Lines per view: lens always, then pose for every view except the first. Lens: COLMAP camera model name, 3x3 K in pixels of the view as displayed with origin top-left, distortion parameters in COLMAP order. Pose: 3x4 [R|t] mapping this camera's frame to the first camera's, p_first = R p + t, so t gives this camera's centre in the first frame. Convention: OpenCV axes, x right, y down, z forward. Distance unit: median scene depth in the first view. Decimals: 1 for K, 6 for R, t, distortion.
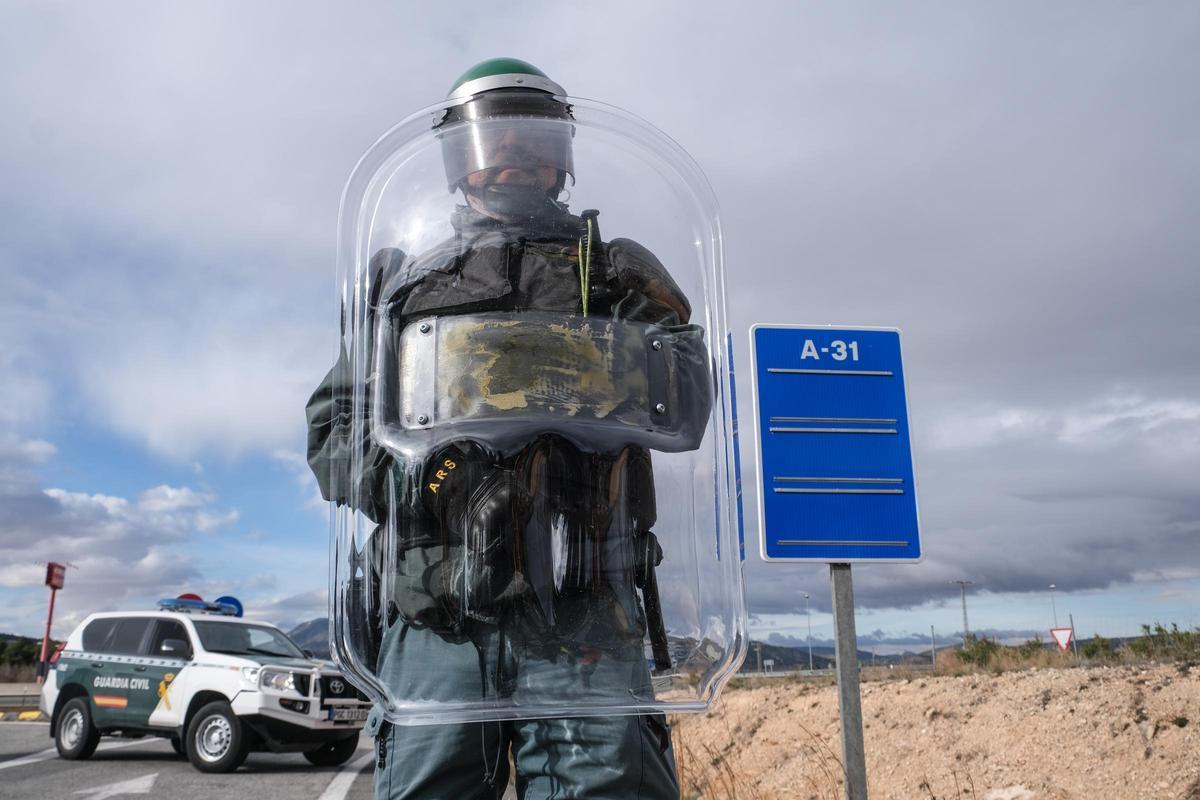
lens RADIAL K [[957.1, 0, 601.2], [0, 957.1, 403.2], [0, 0, 1]] dist [-0.006017, -0.002386]
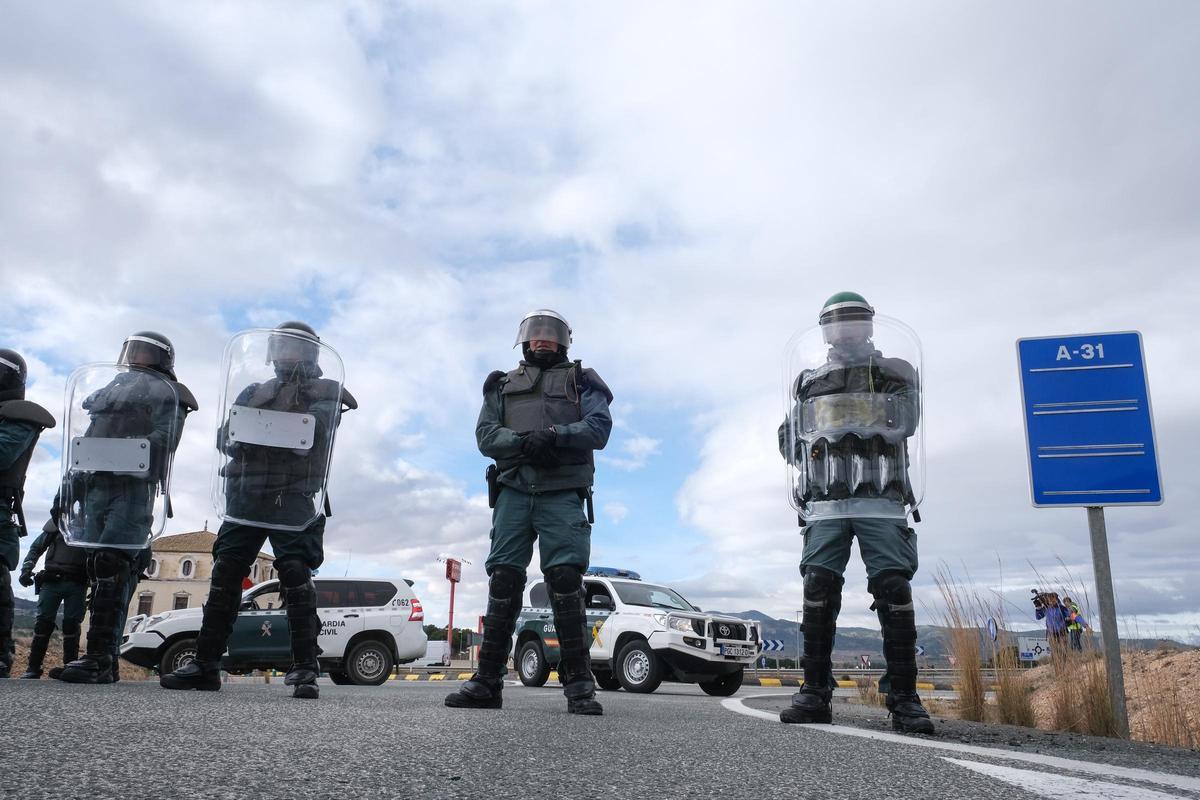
lens RADIAL K [[957.1, 0, 595.1], [0, 957.1, 408.5], [0, 0, 1]] dist [-0.006017, -0.002386]
pose [[0.934463, -0.069085, -0.349293, 0.030289], [0.073718, 0.997279, -0.000029, -0.012566], [0.348344, -0.025722, 0.937014, -0.259236]]
